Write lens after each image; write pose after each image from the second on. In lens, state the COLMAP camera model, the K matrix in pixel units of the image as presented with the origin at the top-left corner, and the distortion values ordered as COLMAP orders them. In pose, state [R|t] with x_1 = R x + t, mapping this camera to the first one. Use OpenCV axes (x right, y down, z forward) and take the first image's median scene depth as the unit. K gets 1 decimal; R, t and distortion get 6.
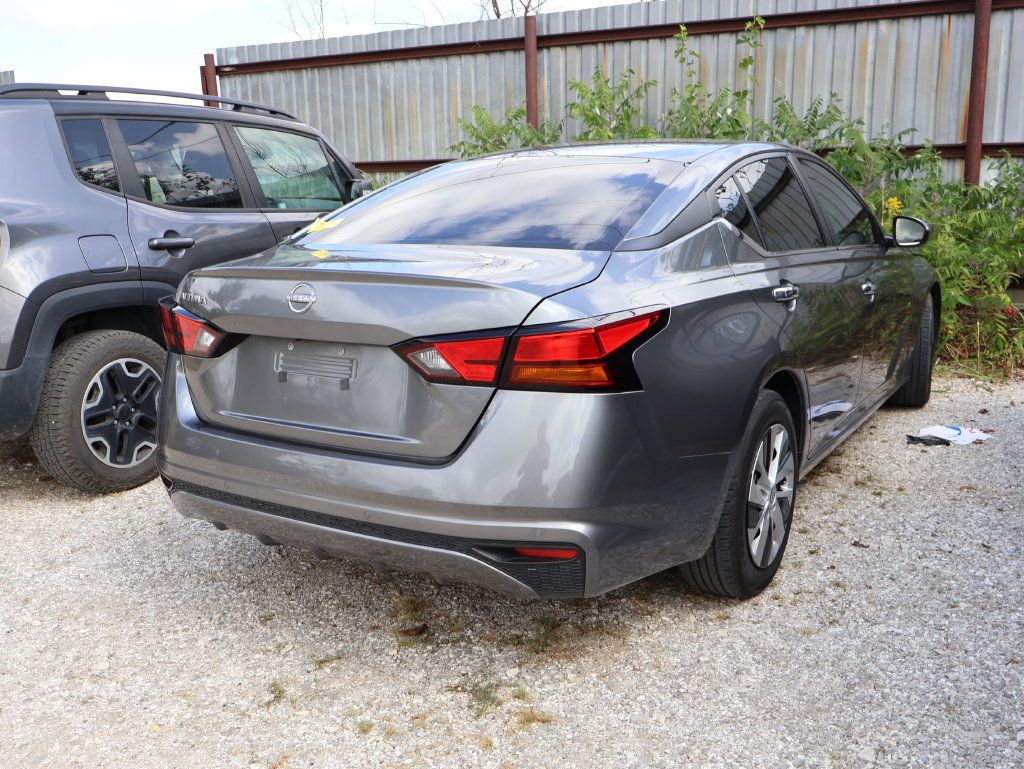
lens RADIAL K [[940.6, 0, 526.3], [0, 940.6, 394.4], [0, 0, 1]] dist [-0.005886, 0.004079]
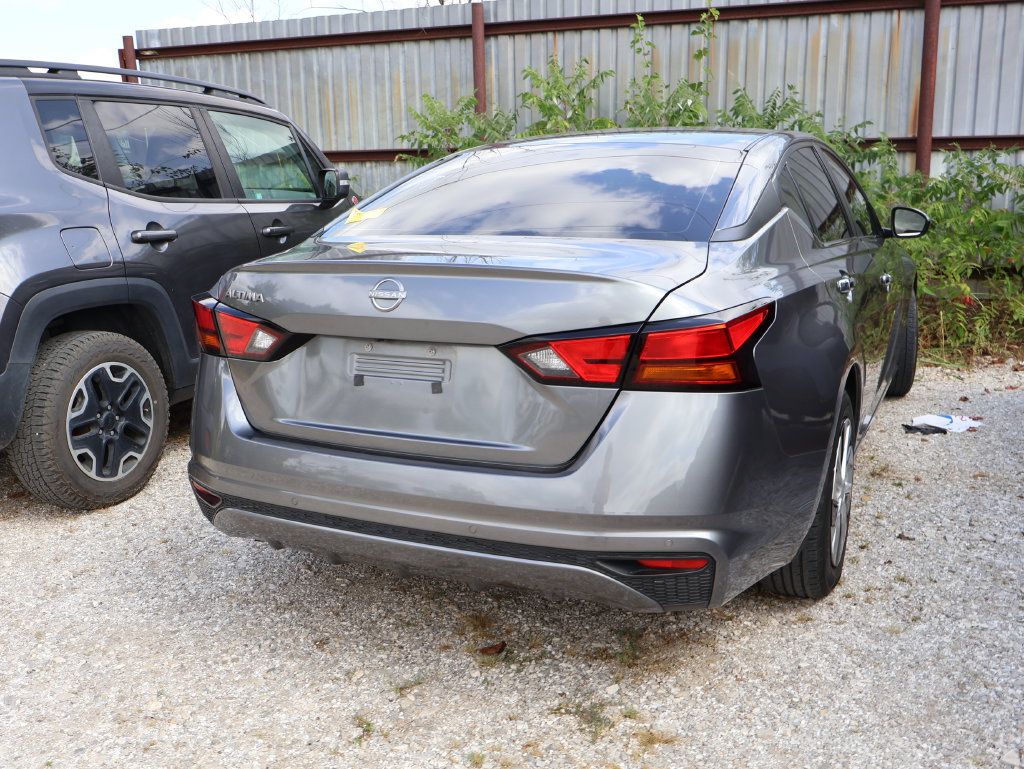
lens RADIAL K [[940.6, 0, 524.7], [0, 940.6, 393.8], [0, 0, 1]] dist [-0.005886, 0.004079]
pose [[0.994282, -0.020543, 0.104788, -0.172967], [0.019905, 0.999776, 0.007127, -0.008157], [-0.104911, -0.005000, 0.994469, 0.065673]]
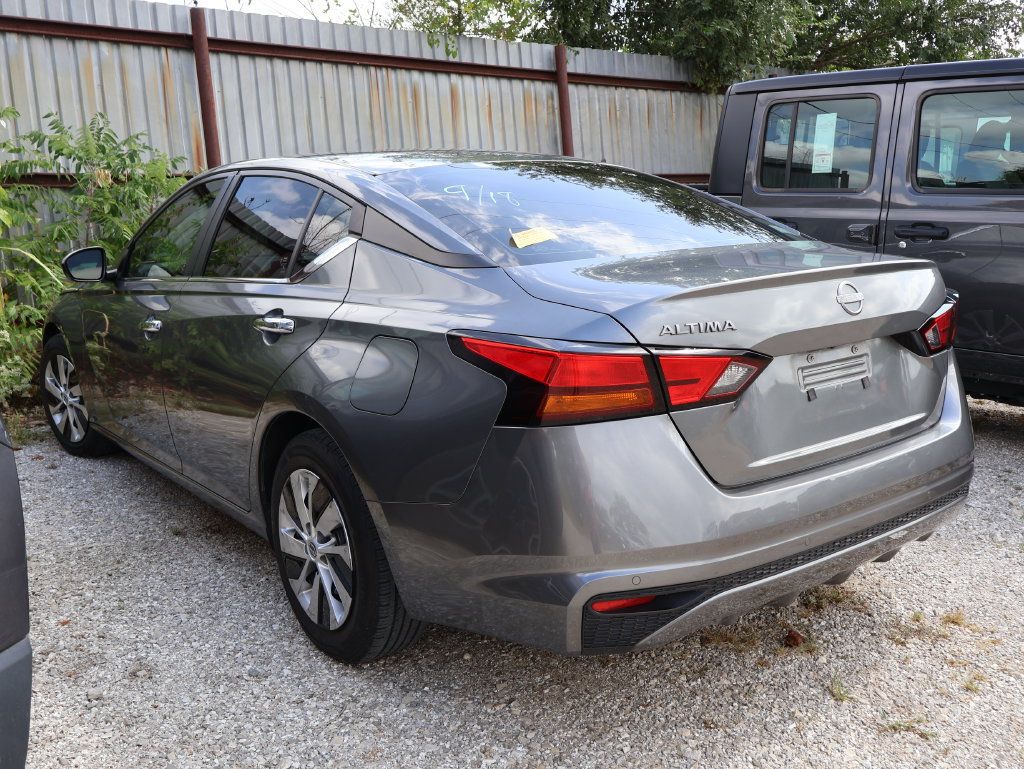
lens RADIAL K [[940.6, 0, 503.7], [0, 940.6, 389.4], [0, 0, 1]] dist [-0.005886, 0.004079]
pose [[0.373872, -0.170942, 0.911591, -1.026668], [0.217545, 0.971612, 0.092975, -0.147755], [-0.901606, 0.163552, 0.400446, 0.805415]]
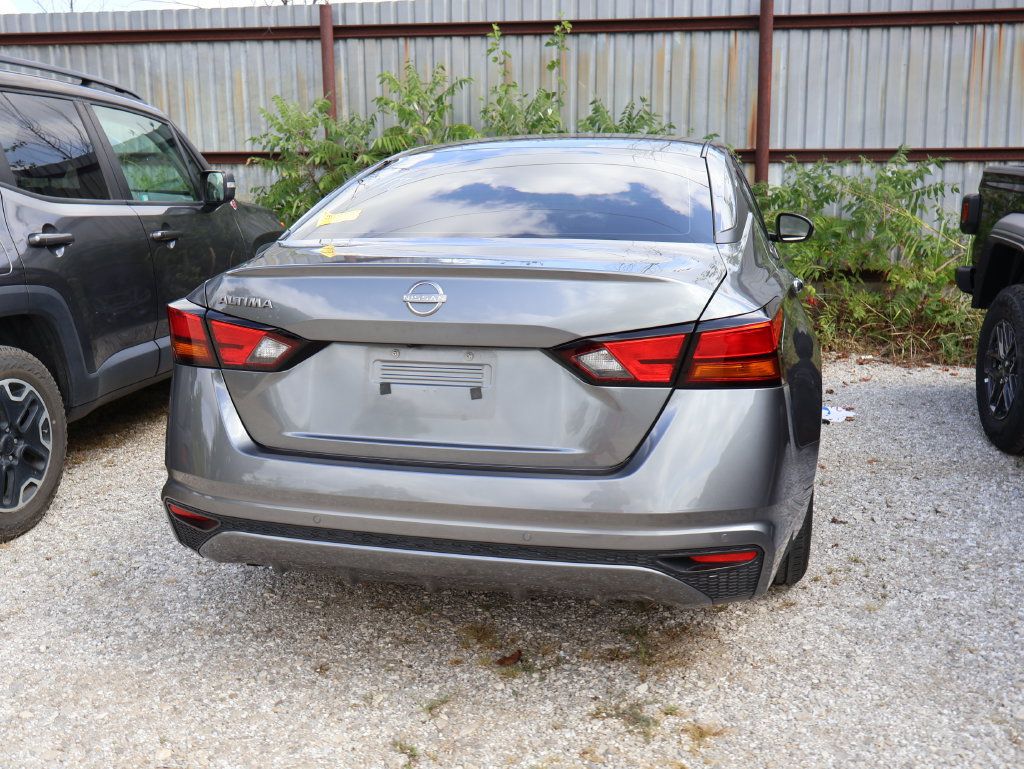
lens RADIAL K [[940.6, 0, 514.2], [0, 940.6, 378.5], [0, 0, 1]] dist [-0.005886, 0.004079]
pose [[0.951763, -0.046730, 0.303253, -0.363597], [0.051723, 0.998626, -0.008448, -0.012779], [-0.302442, 0.023725, 0.952873, 0.116077]]
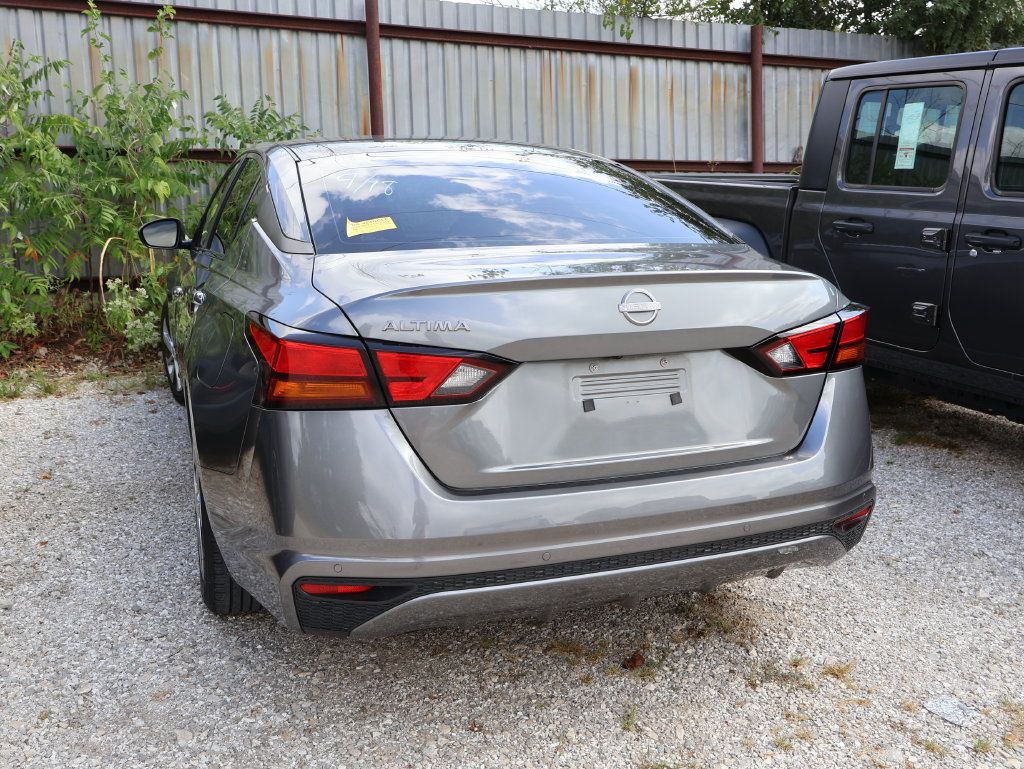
lens RADIAL K [[940.6, 0, 511.4], [0, 940.6, 388.9], [0, 0, 1]] dist [-0.005886, 0.004079]
pose [[0.621449, -0.142267, 0.770429, -0.832189], [0.151187, 0.986668, 0.060246, -0.082918], [-0.768728, 0.079039, 0.634673, 0.466038]]
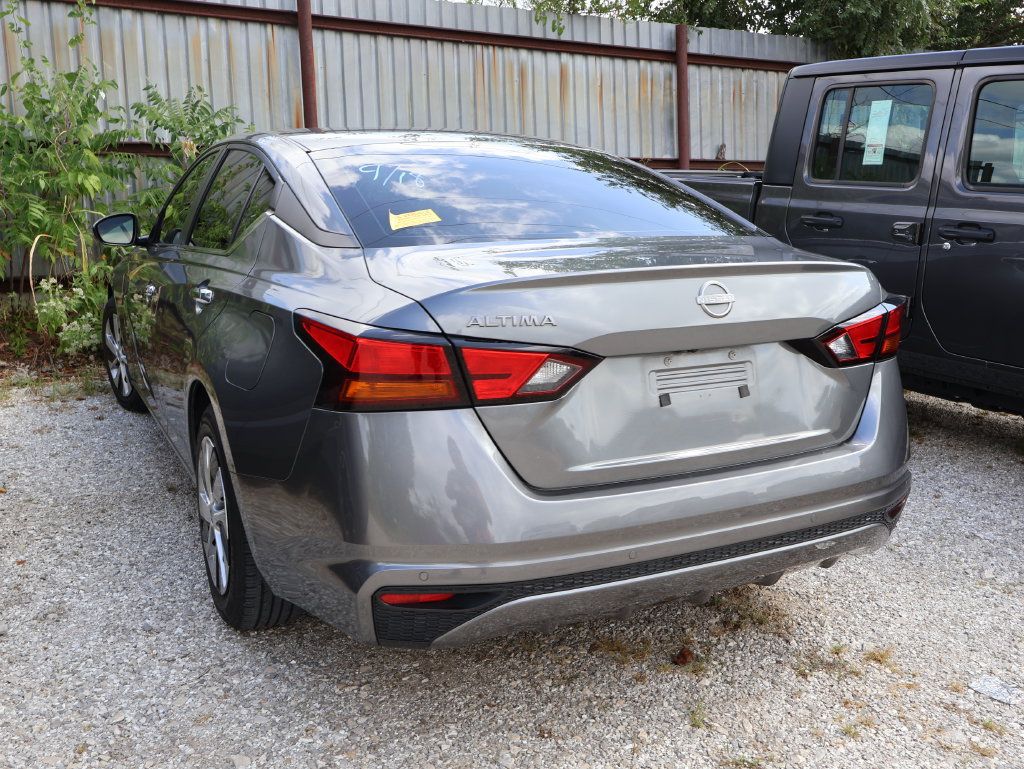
lens RADIAL K [[940.6, 0, 509.5], [0, 940.6, 390.5], [0, 0, 1]] dist [-0.005886, 0.004079]
pose [[0.532112, -0.157327, 0.831929, -0.893583], [0.163936, 0.983134, 0.081066, -0.102062], [-0.830652, 0.093247, 0.548929, 0.588967]]
